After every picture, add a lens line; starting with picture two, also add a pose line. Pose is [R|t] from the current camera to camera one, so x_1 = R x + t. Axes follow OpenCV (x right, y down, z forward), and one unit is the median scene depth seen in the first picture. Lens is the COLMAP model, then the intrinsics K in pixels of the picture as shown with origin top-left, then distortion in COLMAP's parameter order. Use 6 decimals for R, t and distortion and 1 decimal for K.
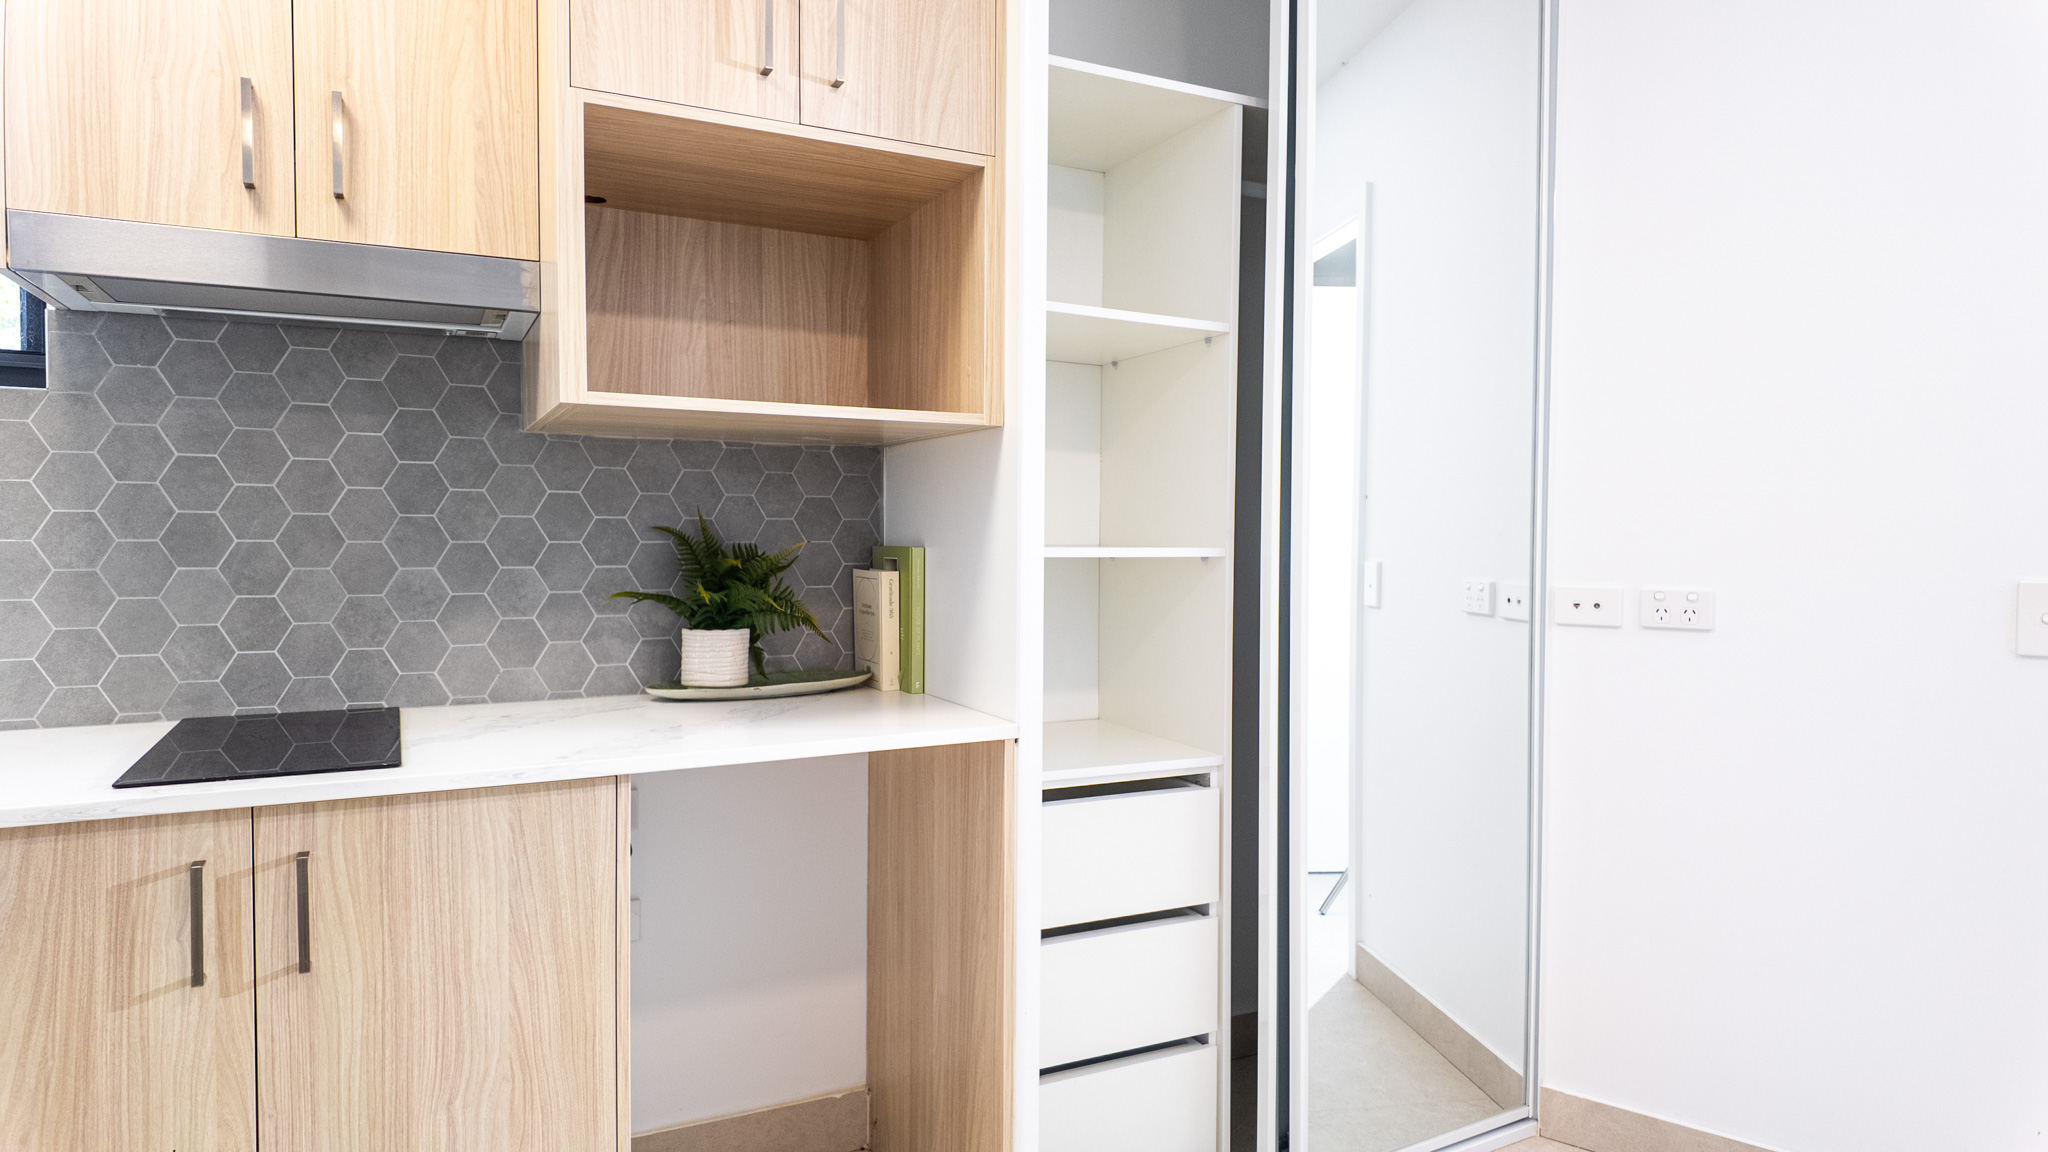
lens RADIAL K [[1194.9, 0, 1044.8], [0, 1194.9, 570.5], [0, 0, 1]] dist [0.003274, -0.014492]
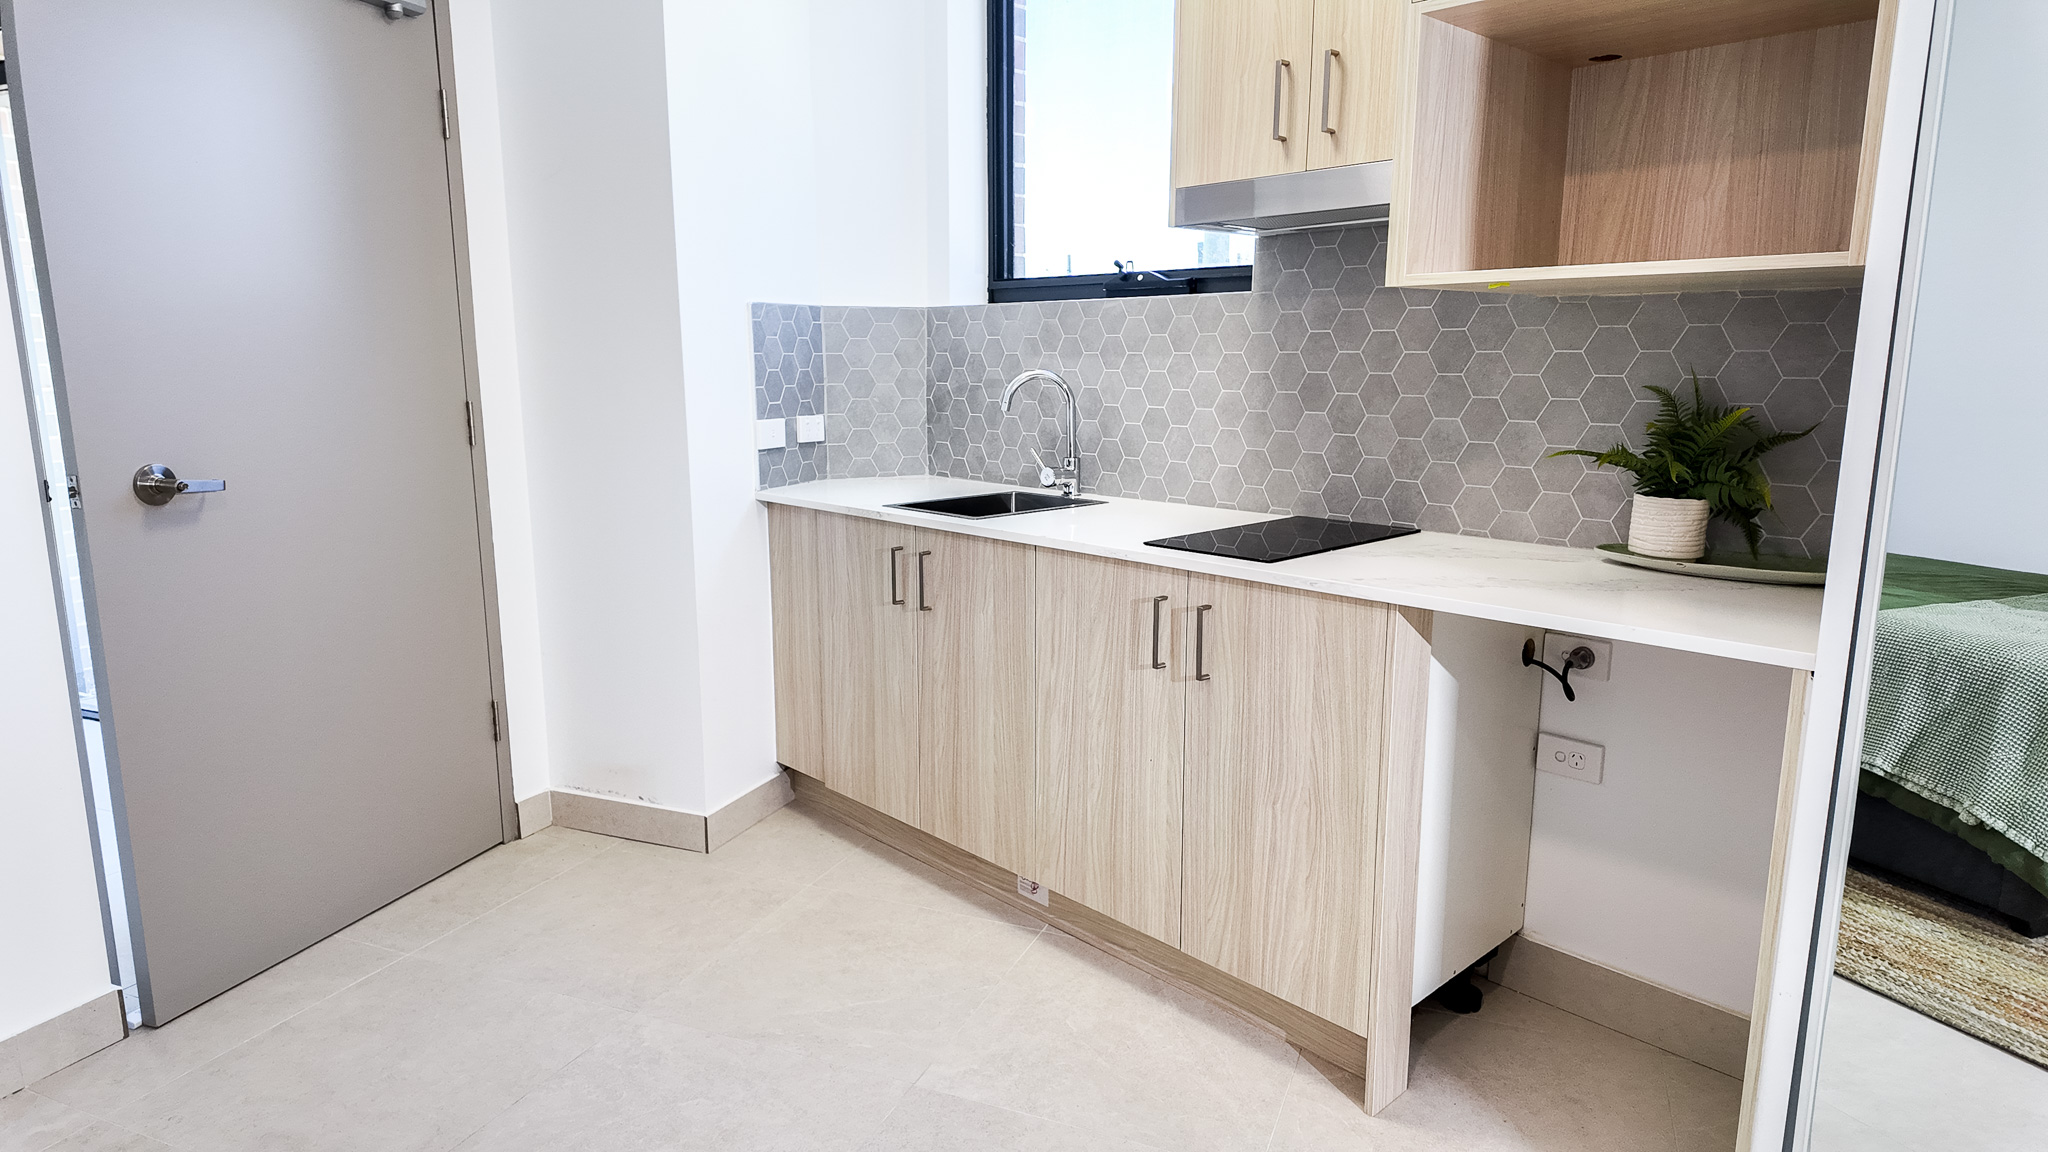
lens RADIAL K [[1197.1, 0, 1024.0], [0, 1197.1, 576.0], [0, 0, 1]] dist [0.113748, -0.155422]
pose [[0.264580, 0.171662, -0.948962, 0.584537], [-0.031025, 0.985035, 0.169537, -0.041926], [0.963865, -0.015414, 0.265946, 0.269124]]
